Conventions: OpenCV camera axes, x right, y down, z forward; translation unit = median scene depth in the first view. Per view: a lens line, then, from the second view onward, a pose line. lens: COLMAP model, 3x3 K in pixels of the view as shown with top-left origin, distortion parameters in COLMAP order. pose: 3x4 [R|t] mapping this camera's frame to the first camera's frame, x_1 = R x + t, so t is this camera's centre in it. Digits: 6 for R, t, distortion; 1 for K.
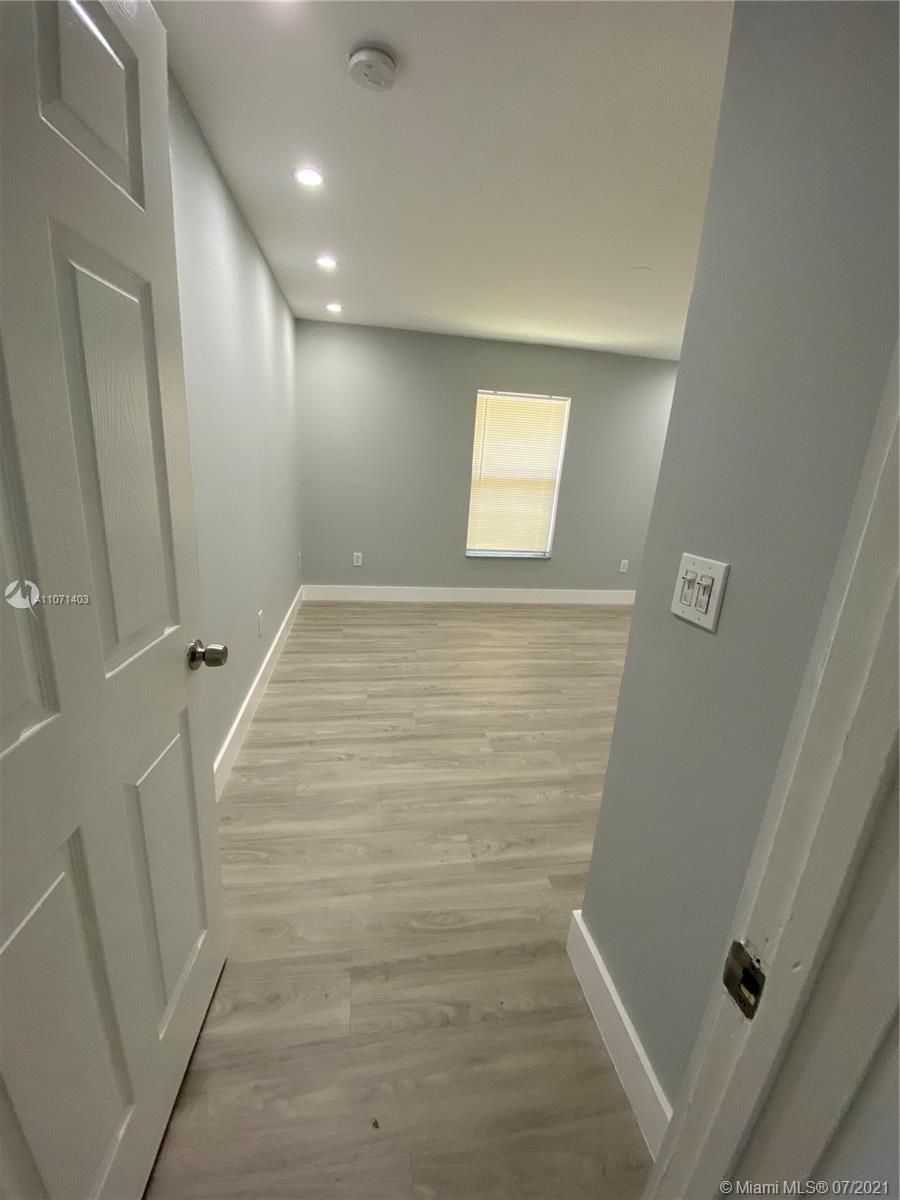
lens RADIAL K [[485.5, 0, 450.0], [0, 485.5, 600.0], [0, 0, 1]] dist [0.015509, -0.018465]
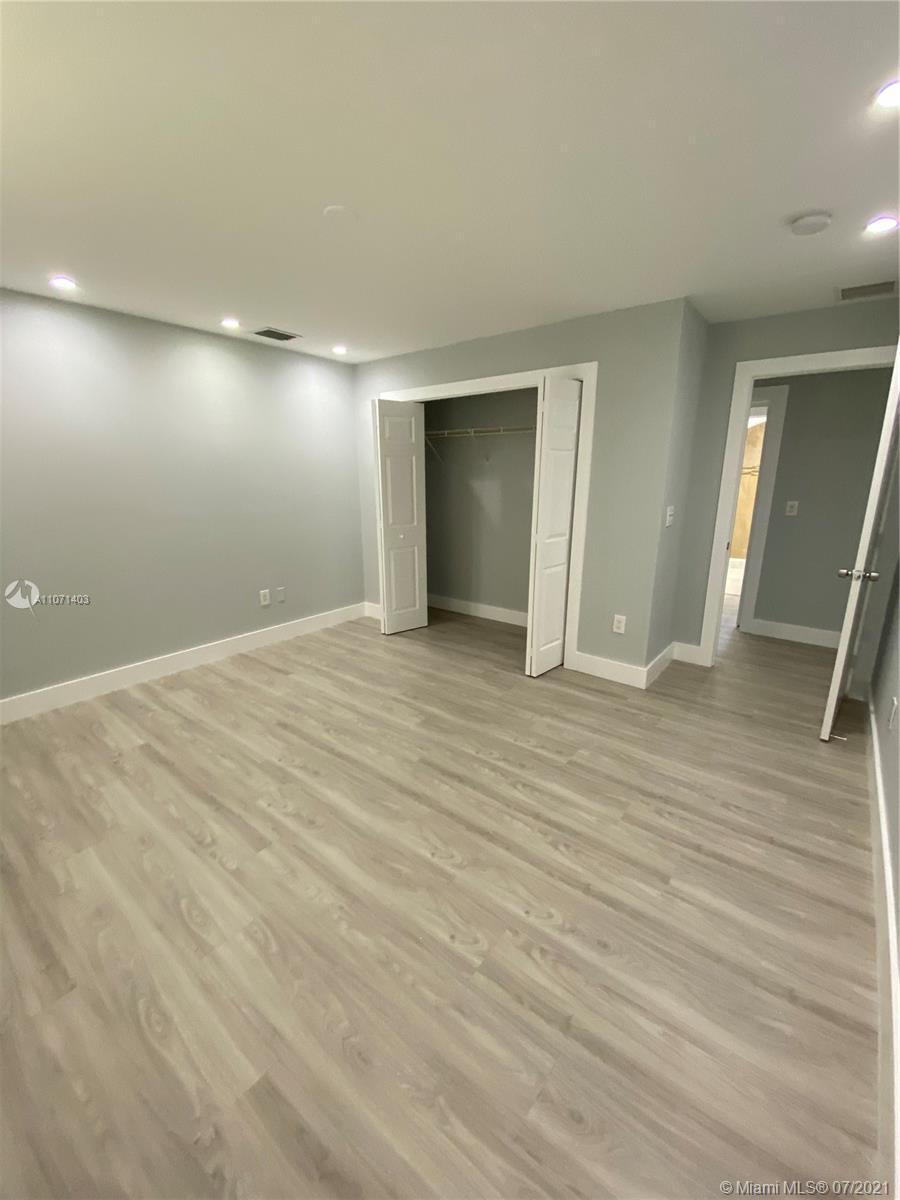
lens RADIAL K [[485.5, 0, 450.0], [0, 485.5, 600.0], [0, 0, 1]] dist [0.015509, -0.018465]
pose [[-0.673621, -0.240574, 0.698827, -0.331671], [0.162313, 0.874301, 0.457440, -0.437624], [-0.721033, 0.421570, -0.549899, 1.406639]]
